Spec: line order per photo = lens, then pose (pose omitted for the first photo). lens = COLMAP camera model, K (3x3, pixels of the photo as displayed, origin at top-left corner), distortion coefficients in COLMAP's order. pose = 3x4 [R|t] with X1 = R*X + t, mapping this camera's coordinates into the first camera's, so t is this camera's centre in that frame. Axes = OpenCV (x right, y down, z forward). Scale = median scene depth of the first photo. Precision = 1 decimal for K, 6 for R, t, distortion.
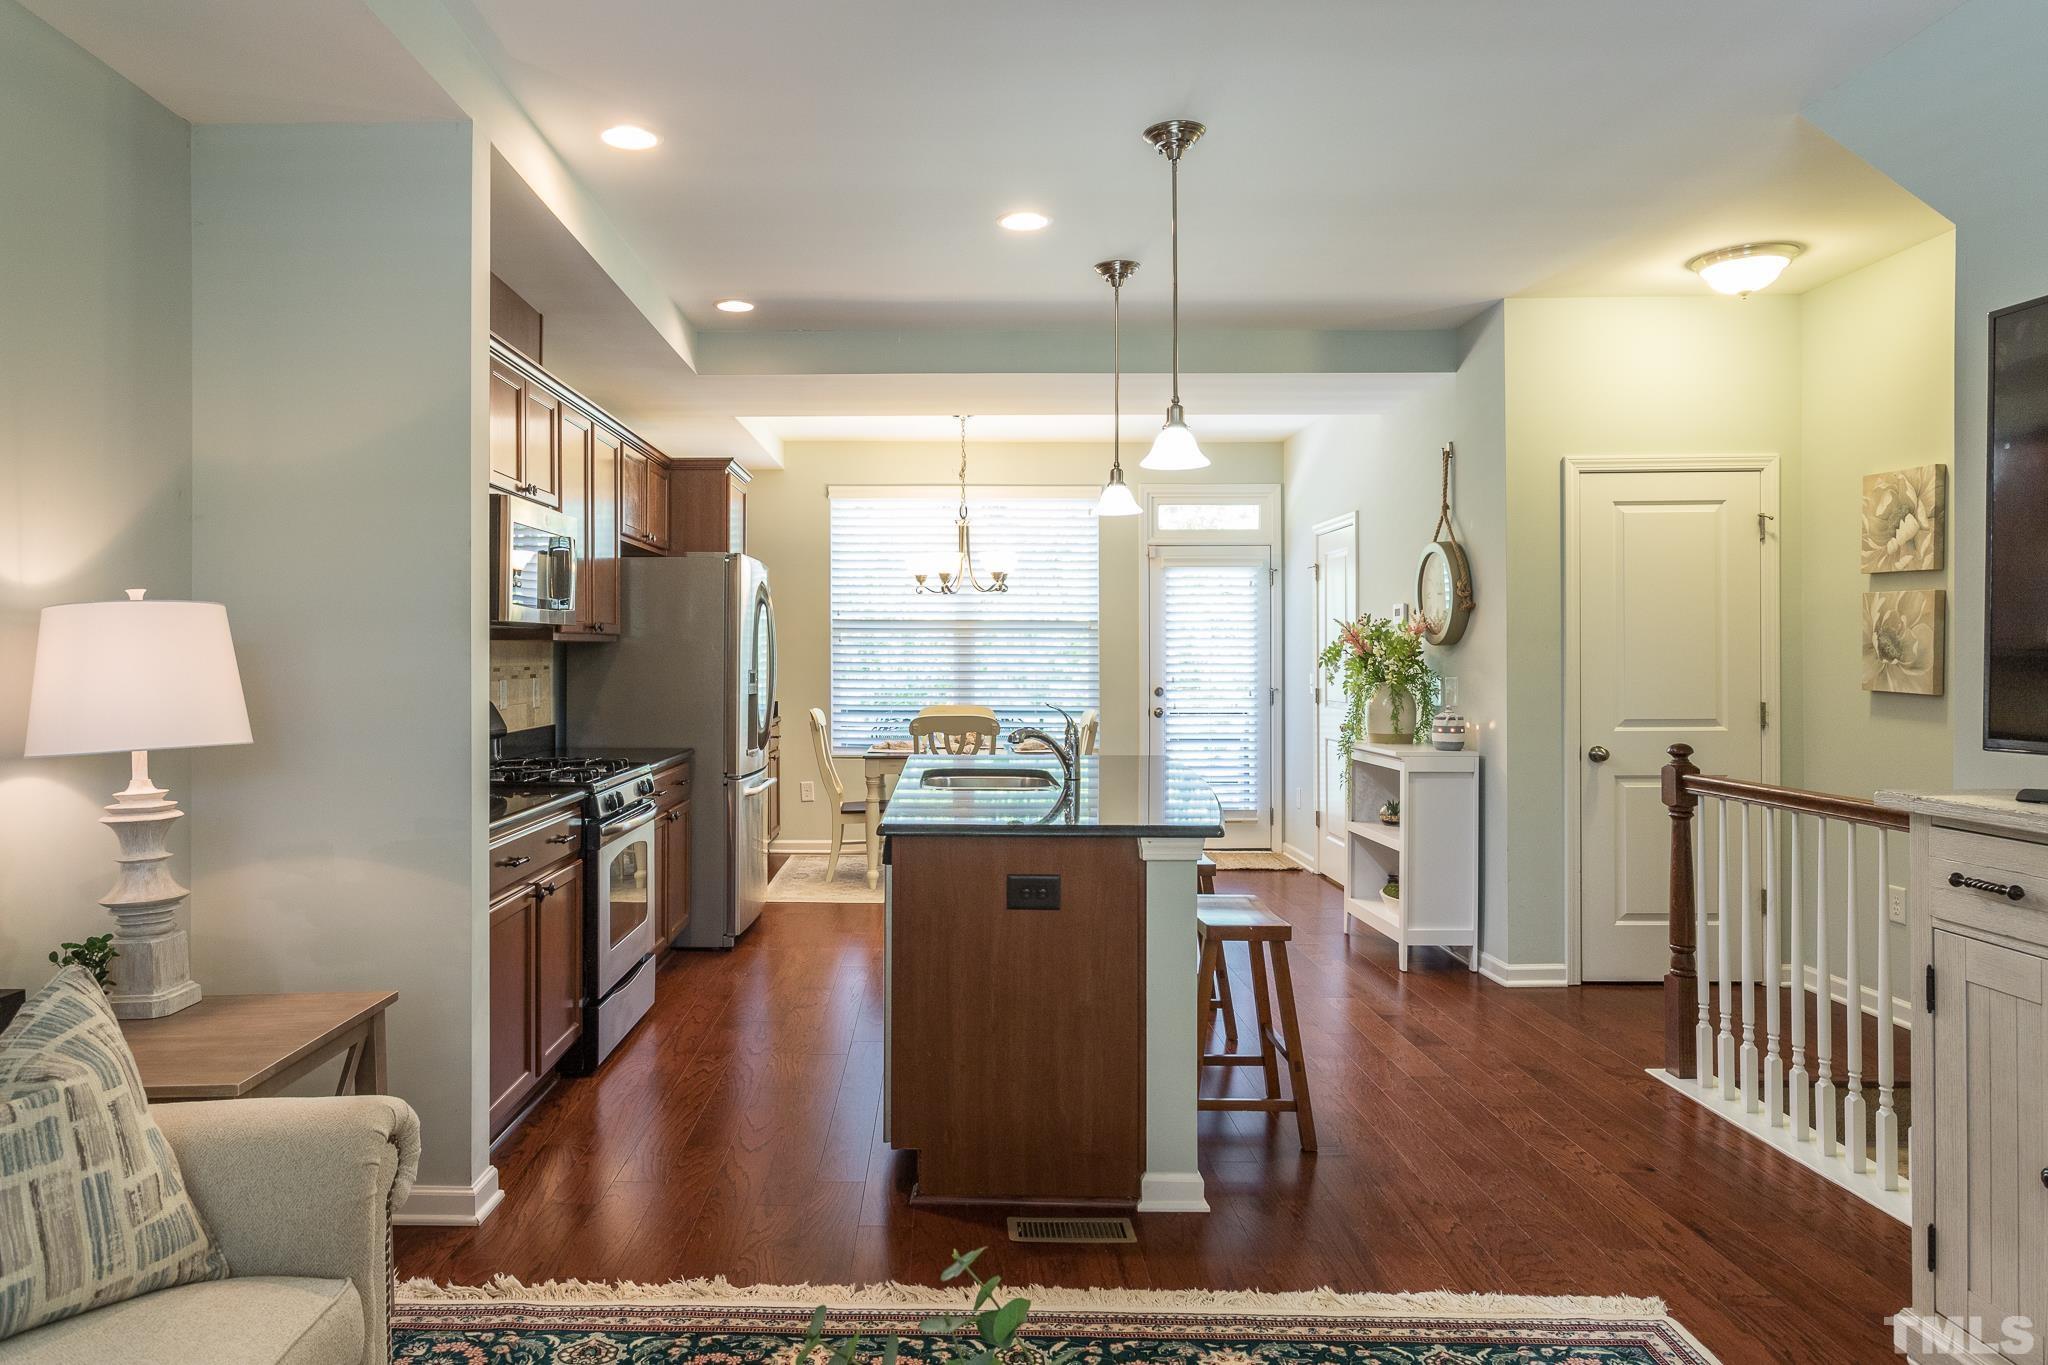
lens RADIAL K [[1353.1, 0, 1022.4], [0, 1353.1, 667.4], [0, 0, 1]] dist [-0.002353, 0.002113]
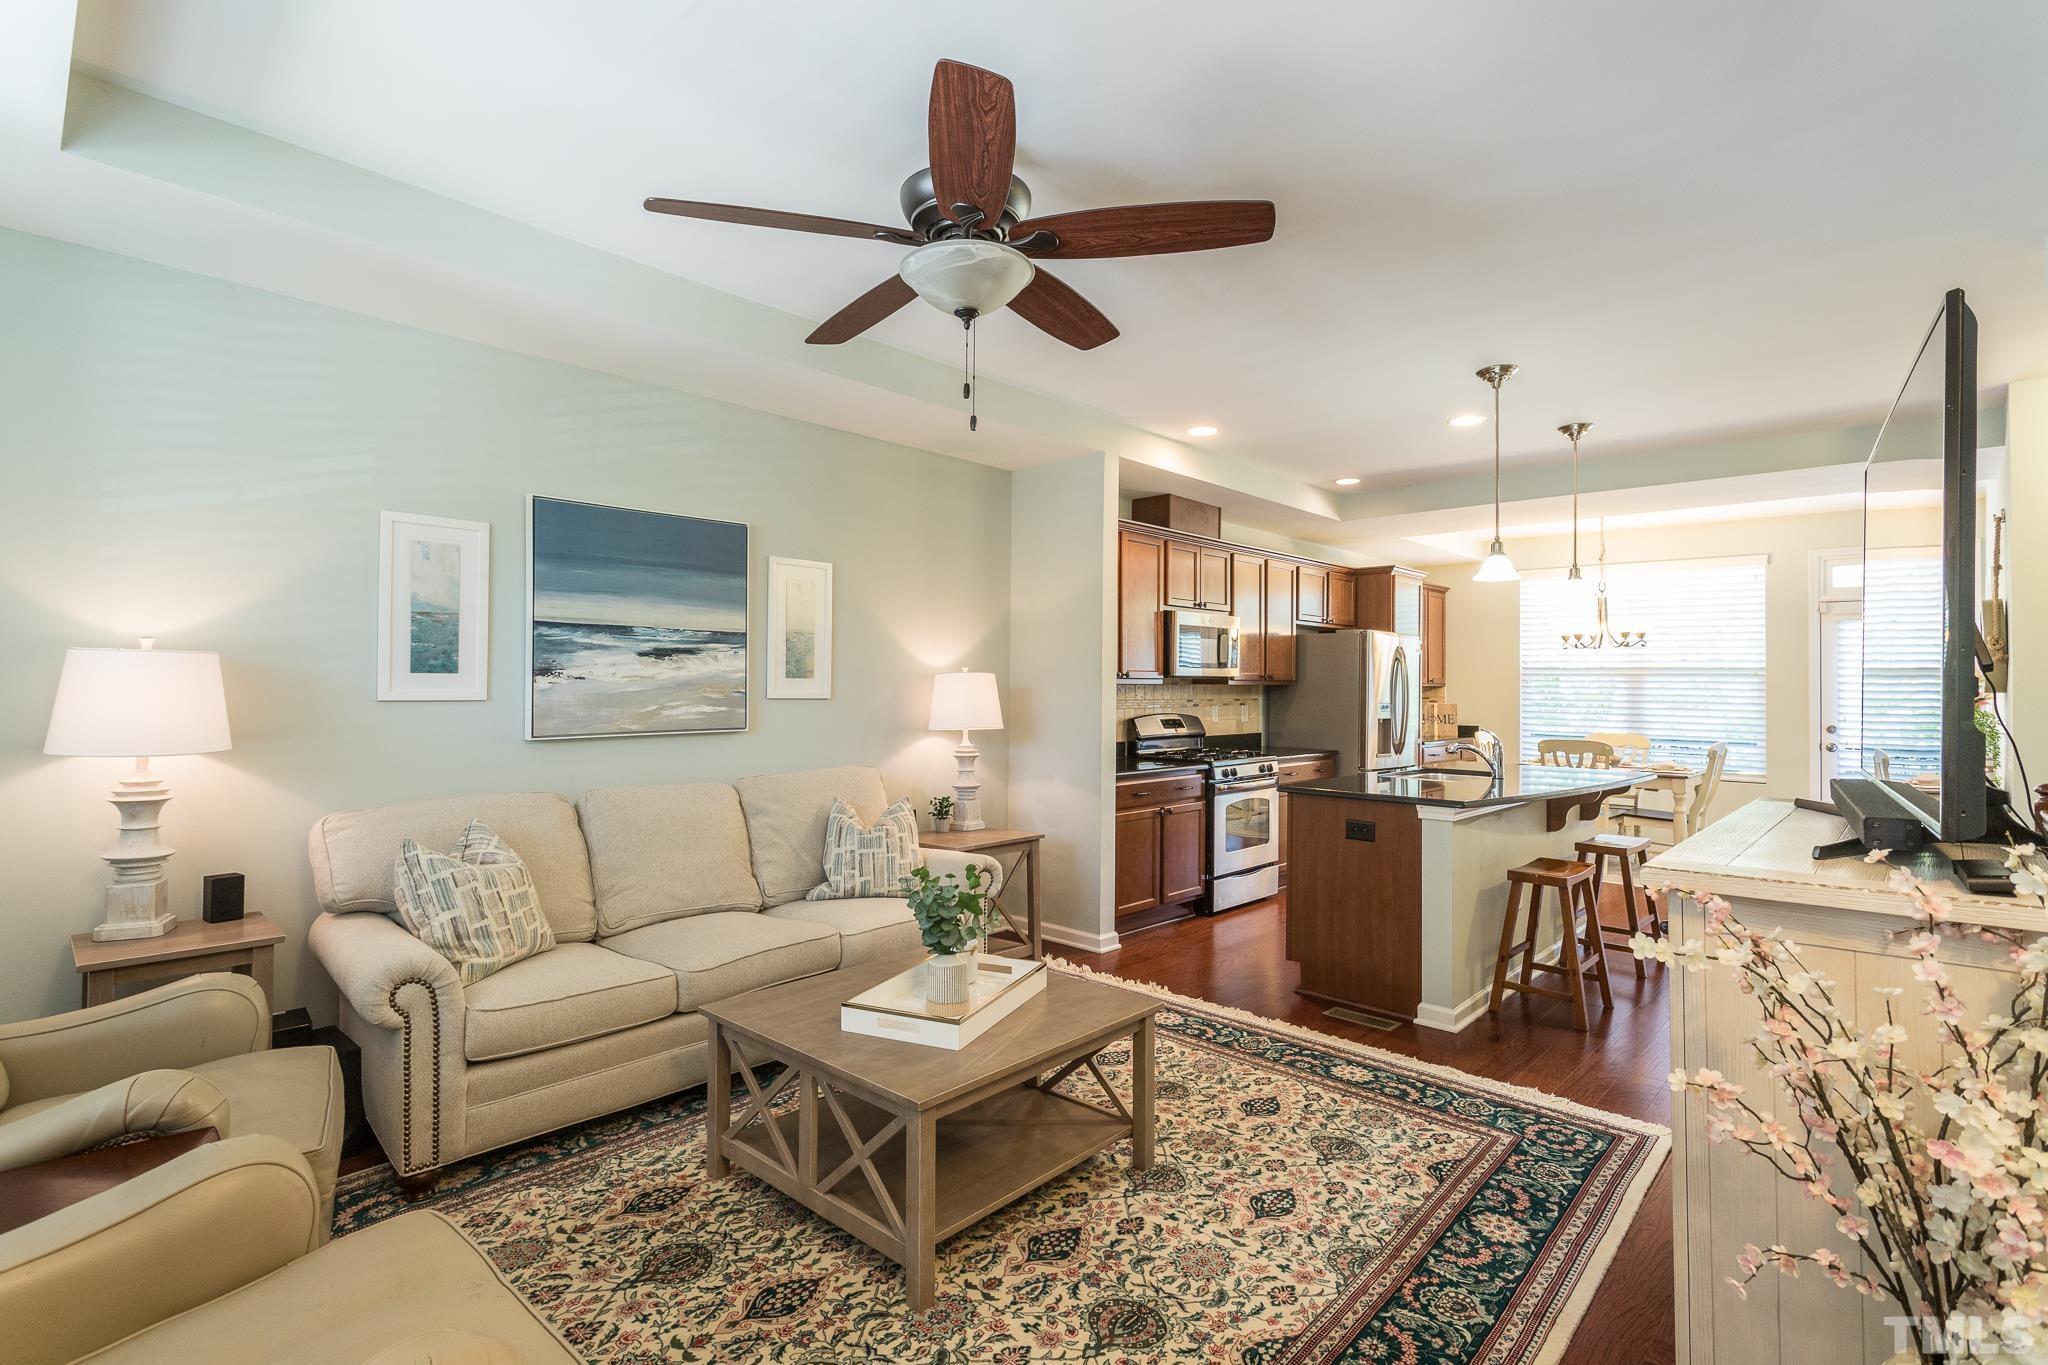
lens RADIAL K [[985.3, 0, 1032.2], [0, 985.3, 686.8], [0, 0, 1]] dist [0.004252, -0.000173]
pose [[0.741854, 0.006817, -0.670527, 0.490644], [-0.015162, 0.999863, -0.006609, -0.006977], [0.670390, 0.015069, 0.741856, -0.224750]]
